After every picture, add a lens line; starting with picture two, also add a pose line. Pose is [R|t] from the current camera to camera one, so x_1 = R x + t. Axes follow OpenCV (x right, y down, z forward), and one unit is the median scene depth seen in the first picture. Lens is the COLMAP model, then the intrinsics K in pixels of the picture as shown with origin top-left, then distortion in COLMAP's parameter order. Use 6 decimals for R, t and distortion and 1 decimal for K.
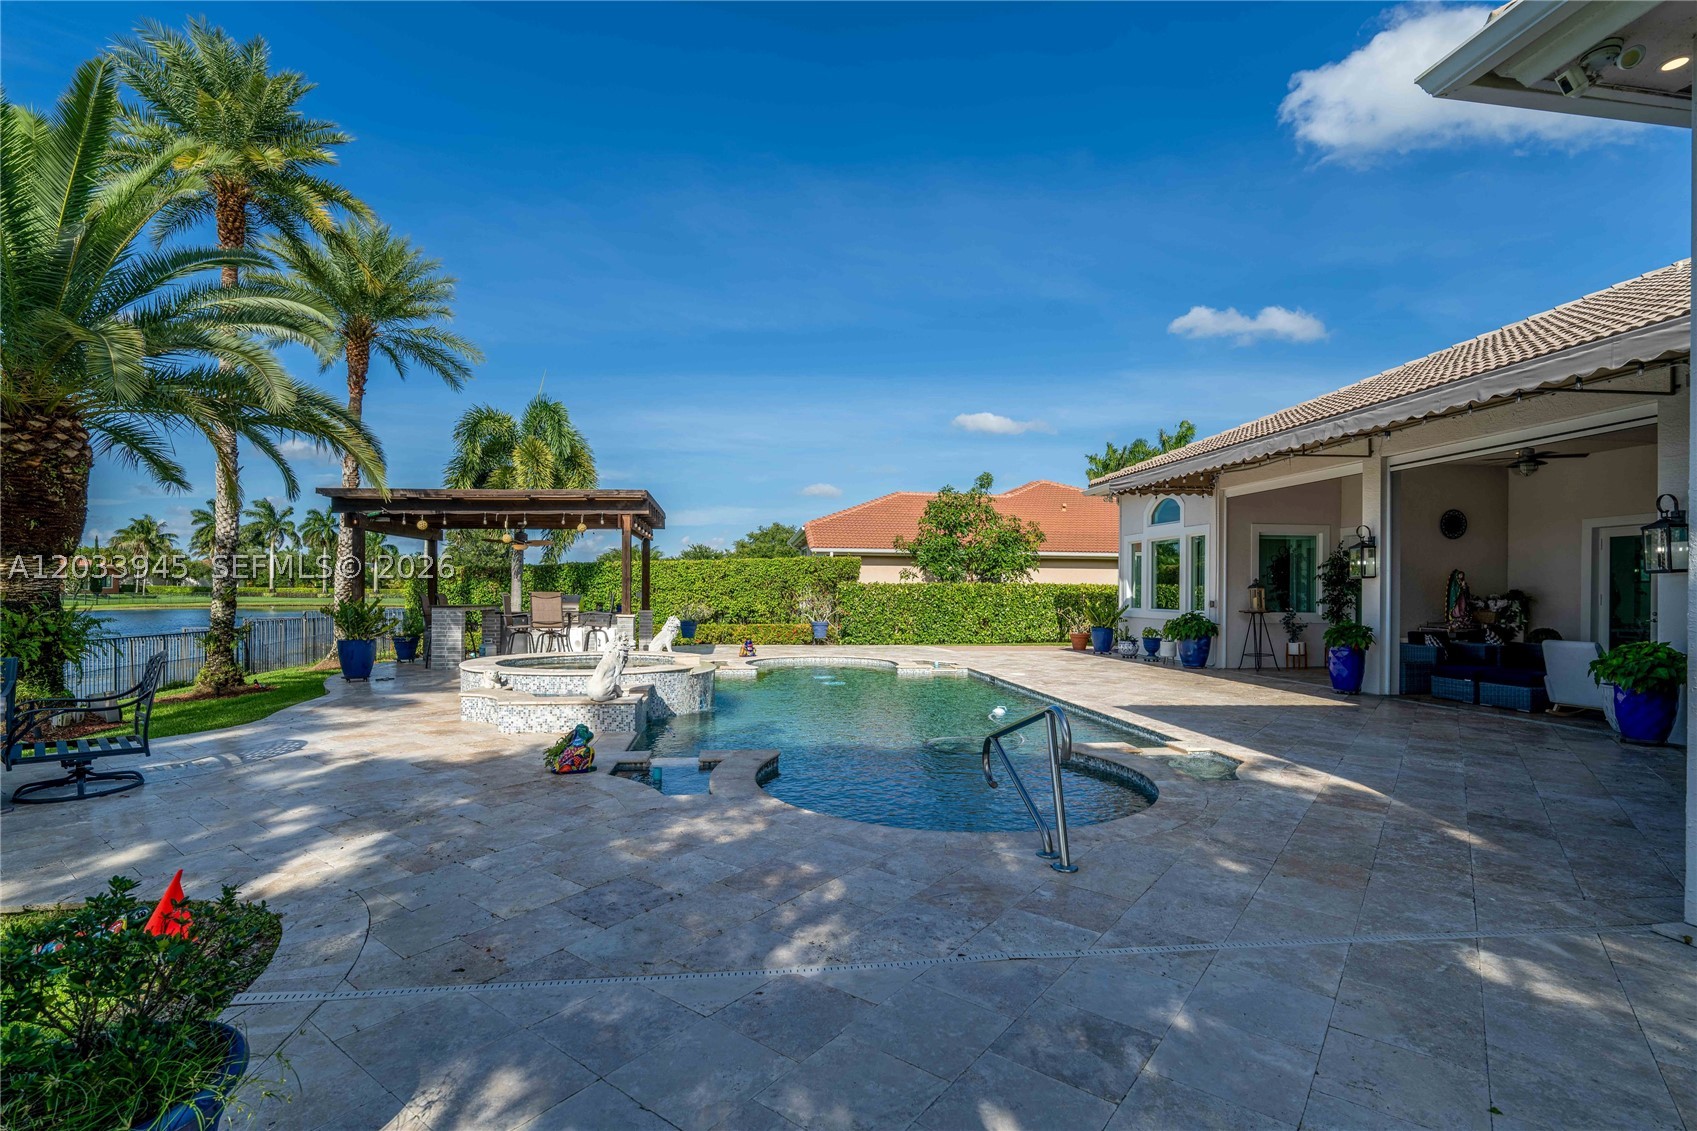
lens RADIAL K [[776.7, 0, 848.5], [0, 776.7, 565.5], [0, 0, 1]] dist [-0.003345, -0.000514]
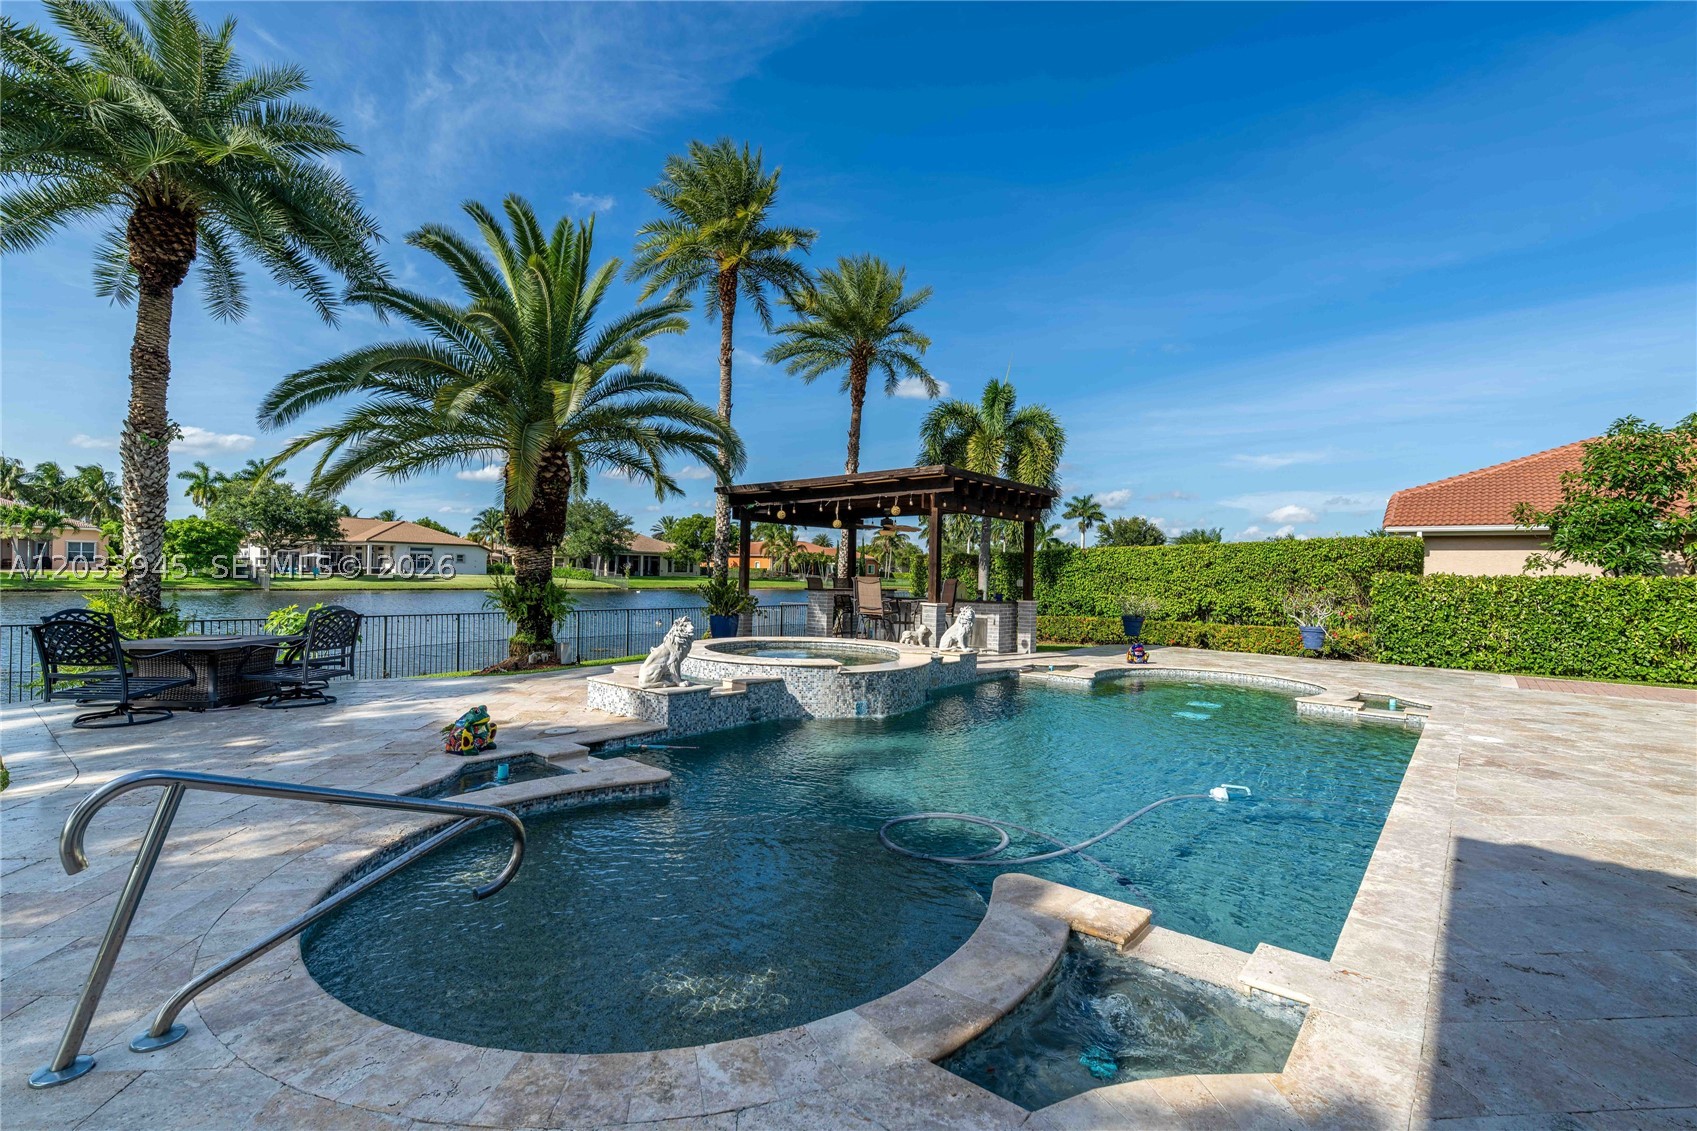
lens RADIAL K [[776.7, 0, 848.5], [0, 776.7, 565.5], [0, 0, 1]] dist [-0.003345, -0.000514]
pose [[0.690297, 0.002692, -0.723521, 0.213689], [0.005838, 0.999940, 0.009290, 0.006776], [0.723502, -0.010637, 0.690240, 0.209937]]
